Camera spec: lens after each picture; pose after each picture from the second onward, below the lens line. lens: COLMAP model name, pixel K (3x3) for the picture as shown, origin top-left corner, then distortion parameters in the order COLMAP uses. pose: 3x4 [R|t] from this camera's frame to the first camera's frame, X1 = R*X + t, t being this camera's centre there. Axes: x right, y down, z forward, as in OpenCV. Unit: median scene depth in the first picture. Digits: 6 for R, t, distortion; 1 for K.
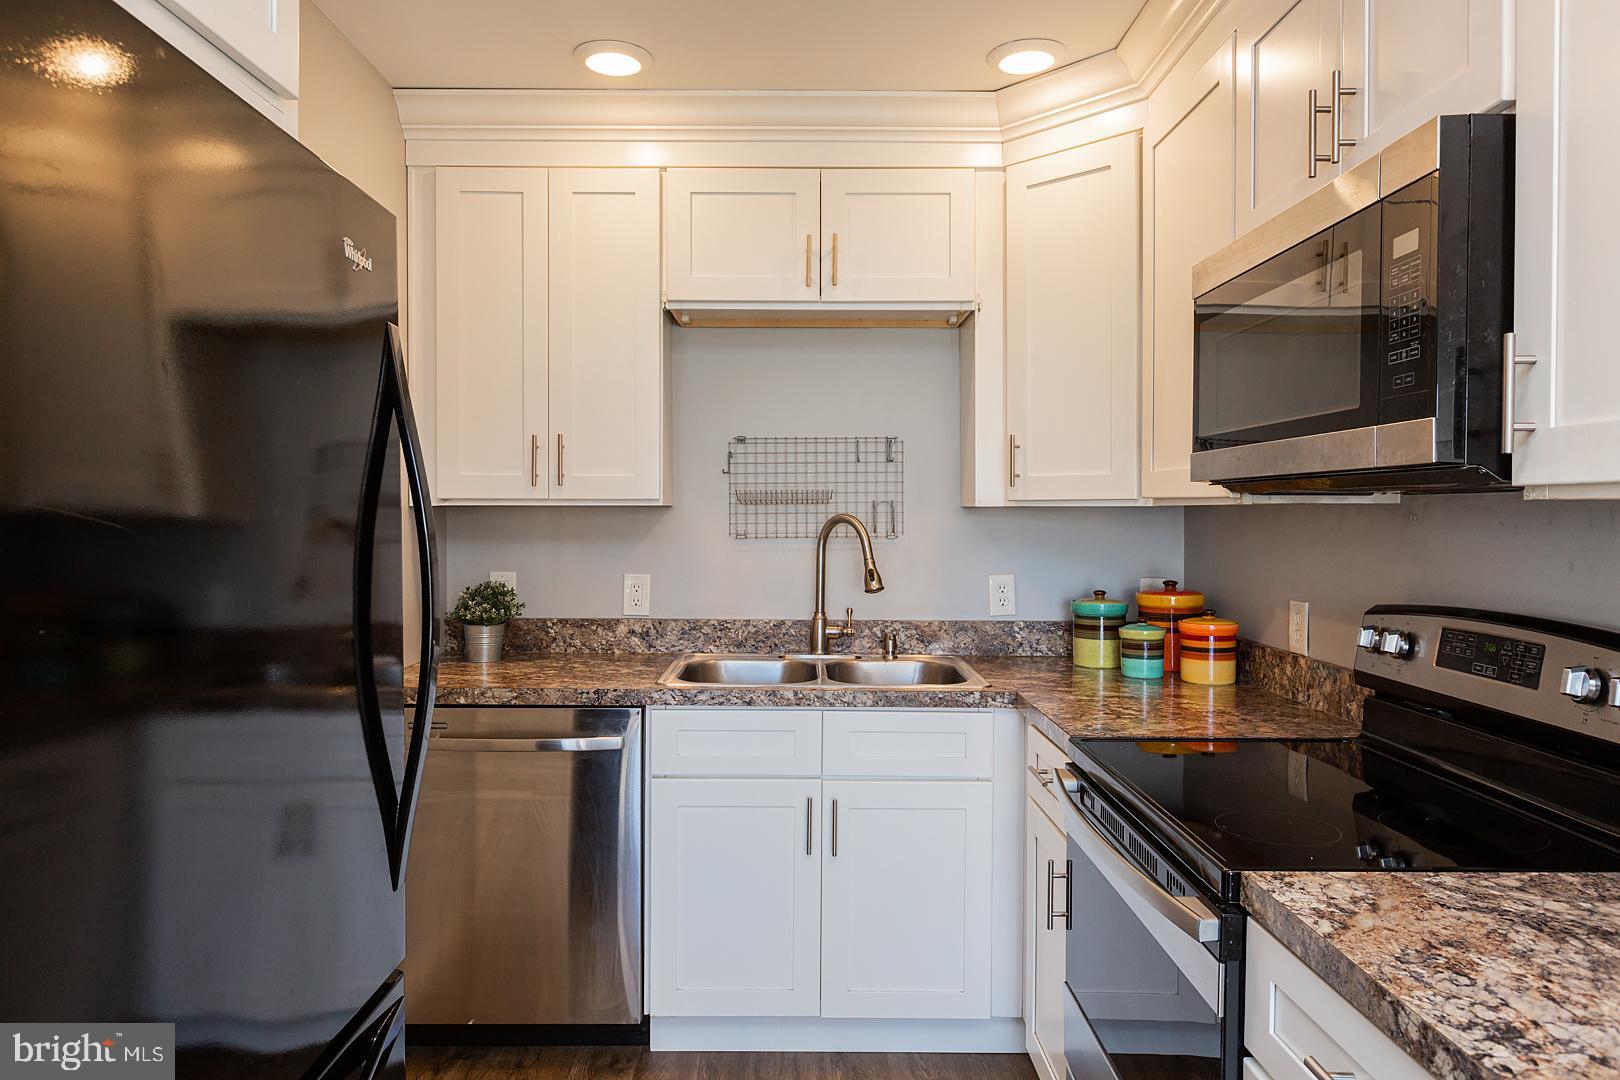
lens RADIAL K [[1031.8, 0, 822.6], [0, 1031.8, 531.6], [0, 0, 1]] dist [-0.000544, -0.002195]
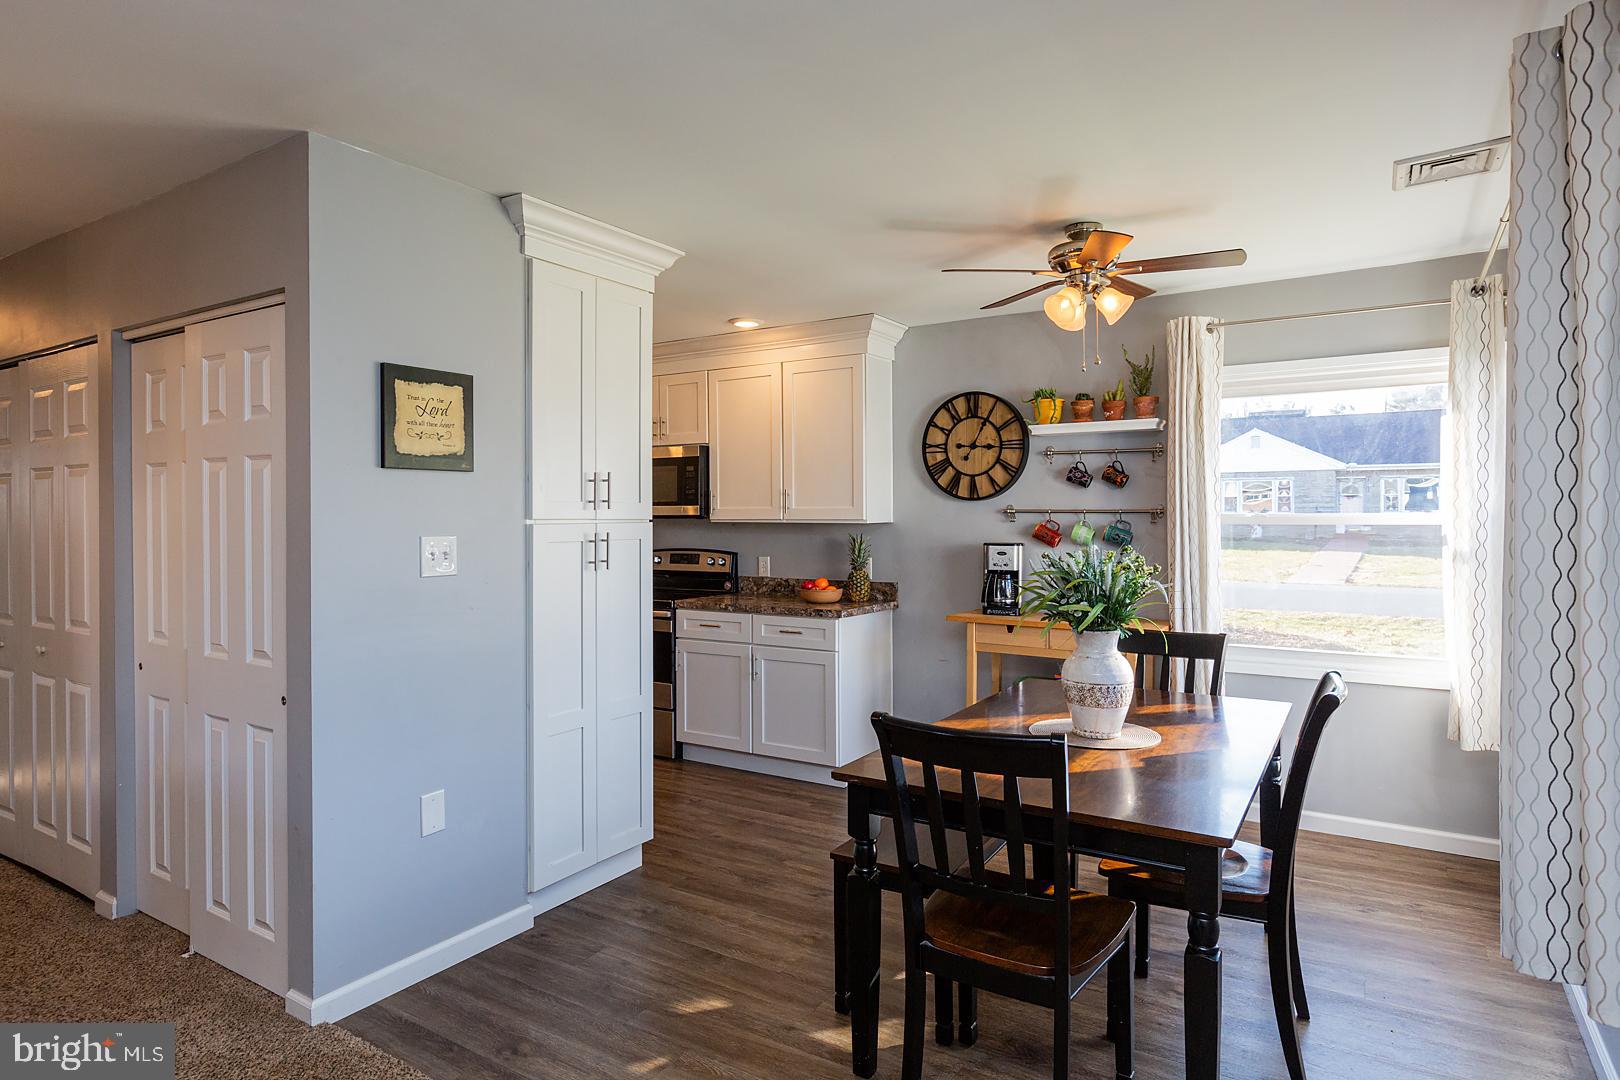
lens RADIAL K [[914.5, 0, 799.8], [0, 914.5, 511.6], [0, 0, 1]] dist [0.002537, -0.001584]
pose [[0.544477, -0.002569, 0.838772, -1.434509], [0.020934, 0.999725, -0.010527, -0.013300], [-0.838515, 0.023290, 0.544381, -0.914056]]
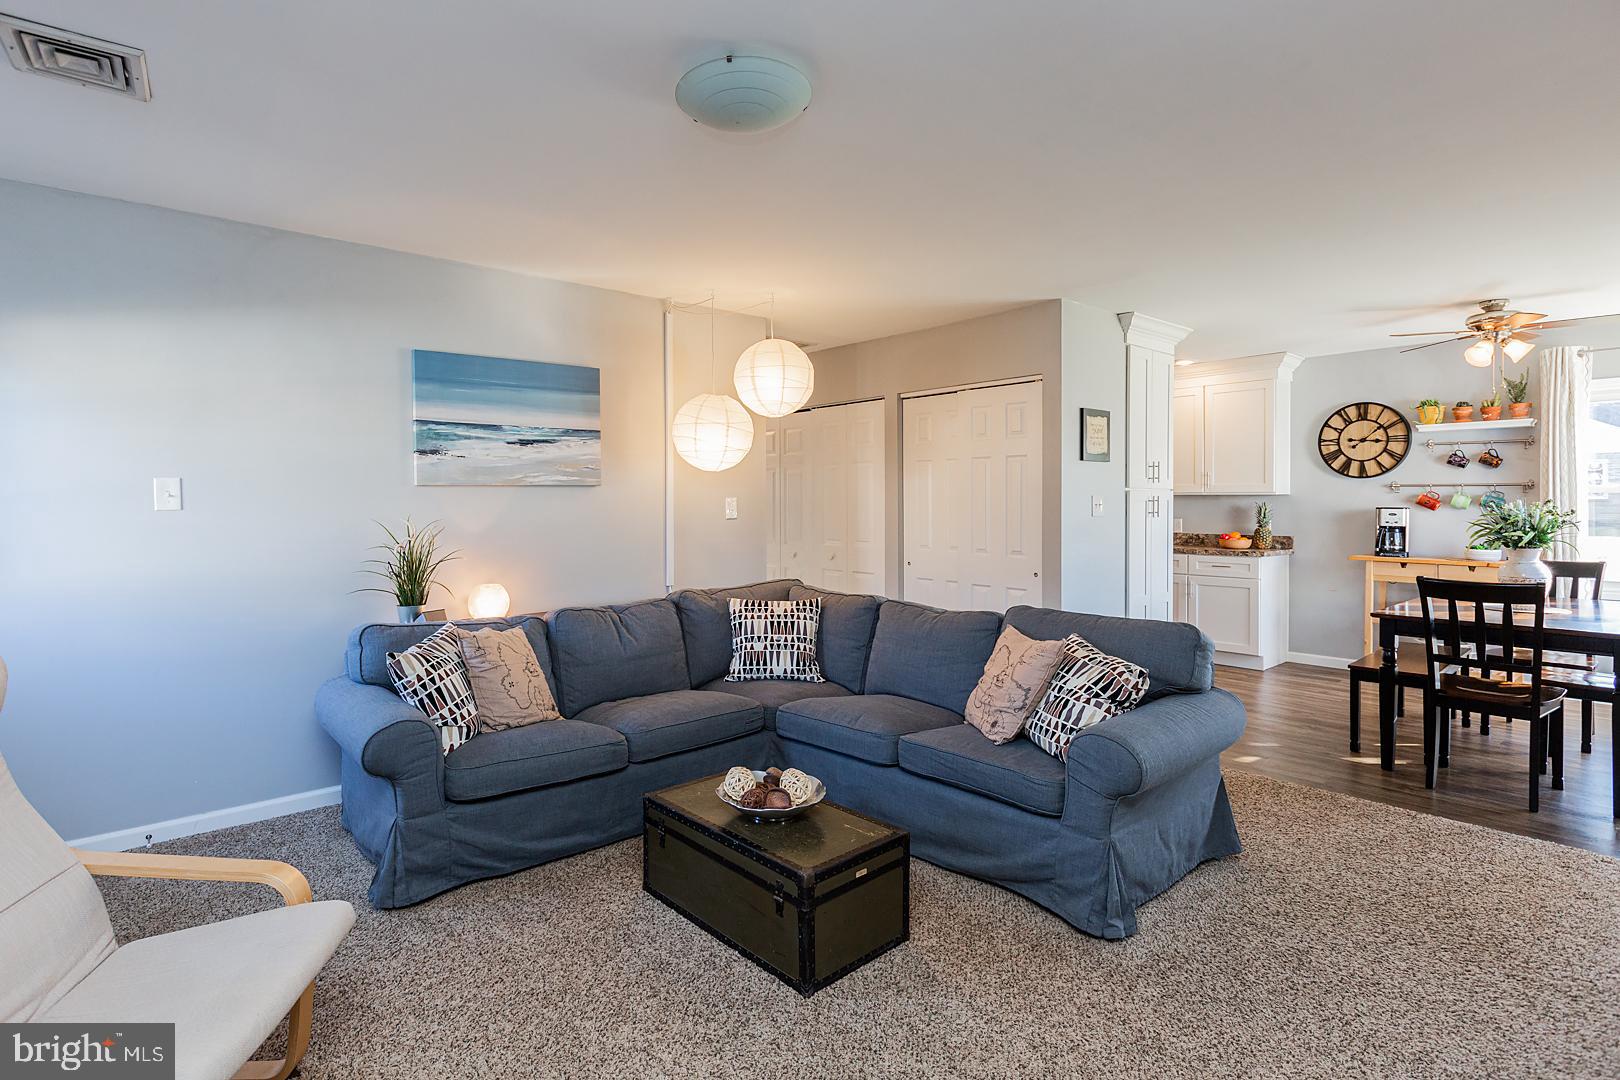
lens RADIAL K [[800.3, 0, 767.7], [0, 800.3, 510.1], [0, 0, 1]] dist [-0.006403, 0.000836]
pose [[0.775282, -0.012899, 0.631484, -2.576464], [0.016579, 0.999863, 0.000069, 0.017713], [-0.631398, 0.010416, 0.775389, -0.902104]]
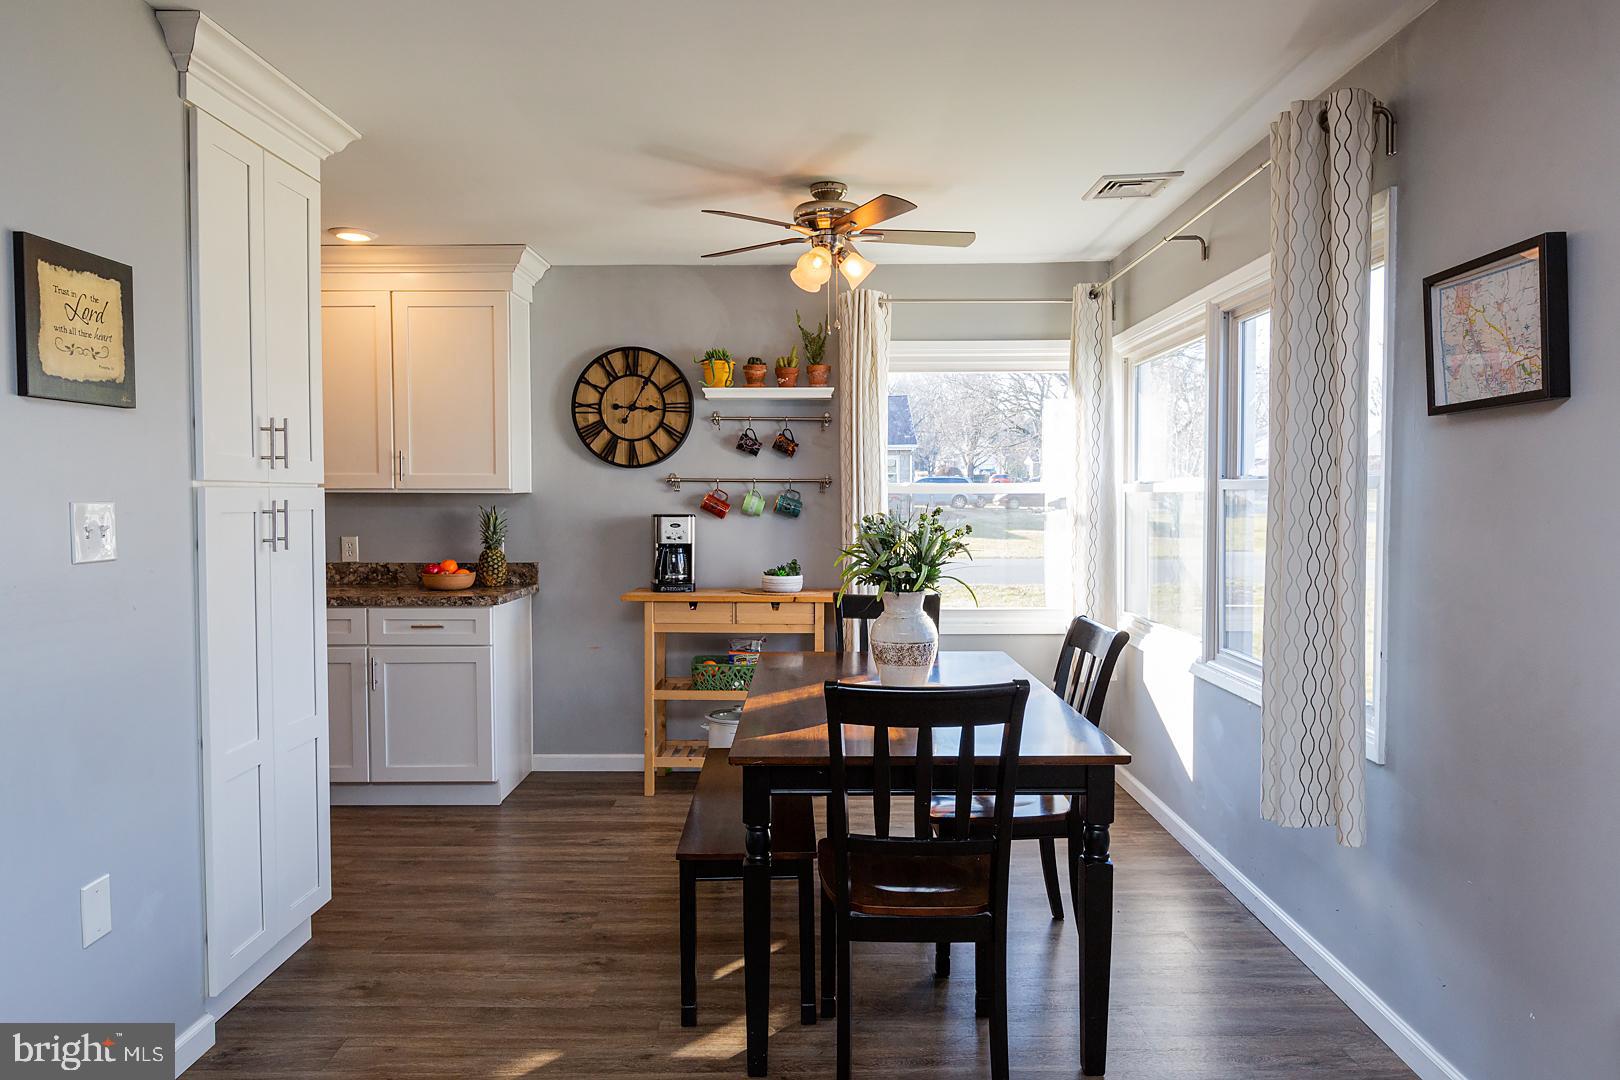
lens RADIAL K [[1031.8, 0, 811.0], [0, 1031.8, 525.3], [0, 0, 1]] dist [-0.000544, -0.002195]
pose [[0.012425, -0.036027, 0.999274, -1.581852], [0.019608, 0.999167, 0.035779, -0.003789], [-0.999731, 0.019149, 0.013121, -0.516491]]
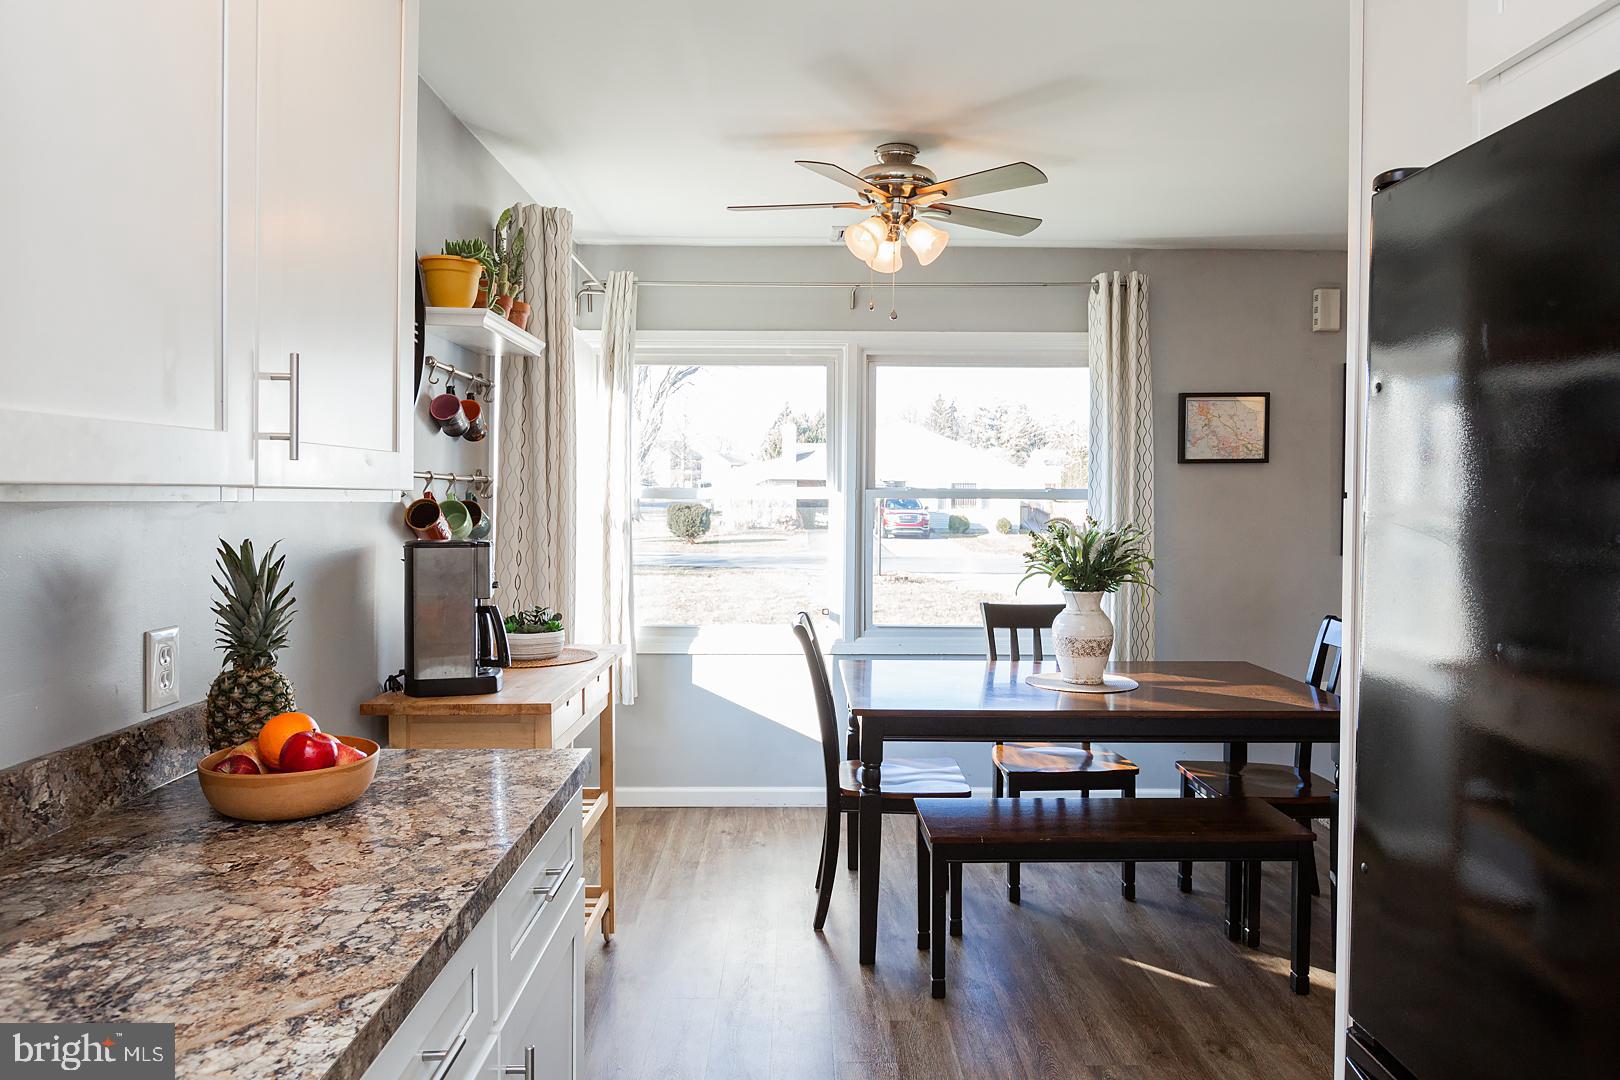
lens RADIAL K [[1031.8, 0, 822.1], [0, 1031.8, 514.4], [0, 0, 1]] dist [-0.000544, -0.002195]
pose [[-0.999934, -0.011099, 0.003027, 0.047457], [-0.010987, 0.999326, 0.035027, -0.025473], [-0.003414, 0.034991, -0.999382, 0.810834]]
